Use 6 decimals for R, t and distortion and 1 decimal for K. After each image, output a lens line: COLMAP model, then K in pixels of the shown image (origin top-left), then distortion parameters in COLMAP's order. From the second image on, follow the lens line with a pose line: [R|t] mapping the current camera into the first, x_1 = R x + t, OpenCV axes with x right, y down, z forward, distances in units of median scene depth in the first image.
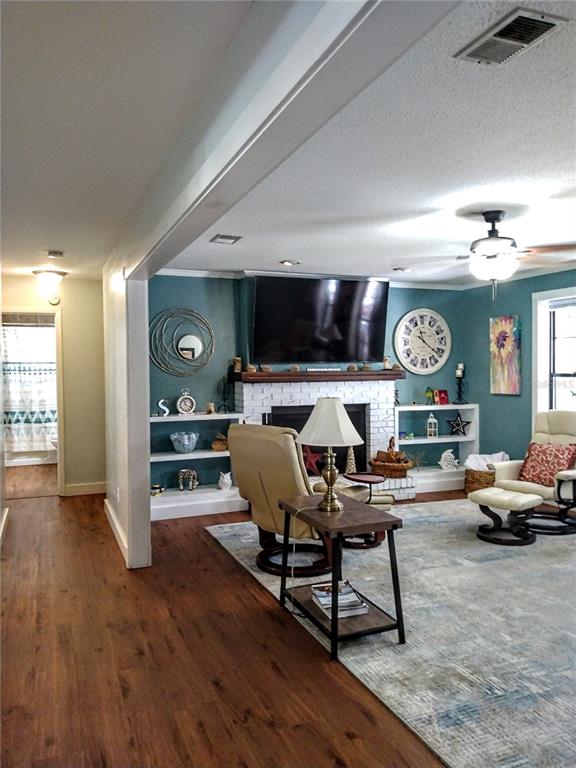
lens RADIAL K [[598.8, 0, 282.8], [0, 598.8, 389.3], [0, 0, 1]] dist [0.025413, -0.058365]
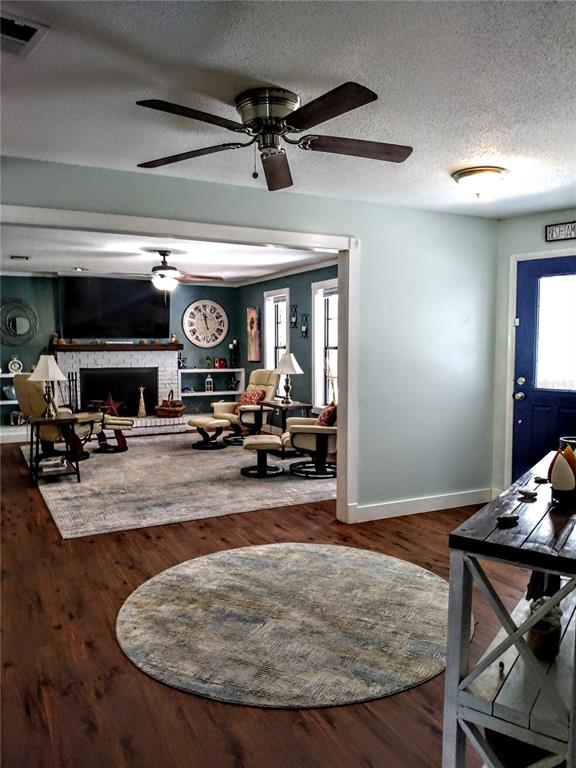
lens RADIAL K [[598.8, 0, 303.6], [0, 598.8, 392.6], [0, 0, 1]] dist [0.025413, -0.058365]
pose [[0.992808, -0.001934, 0.119705, 0.327102], [-0.002982, 0.999160, 0.040874, 0.025990], [-0.119683, -0.040937, 0.991968, -0.473368]]
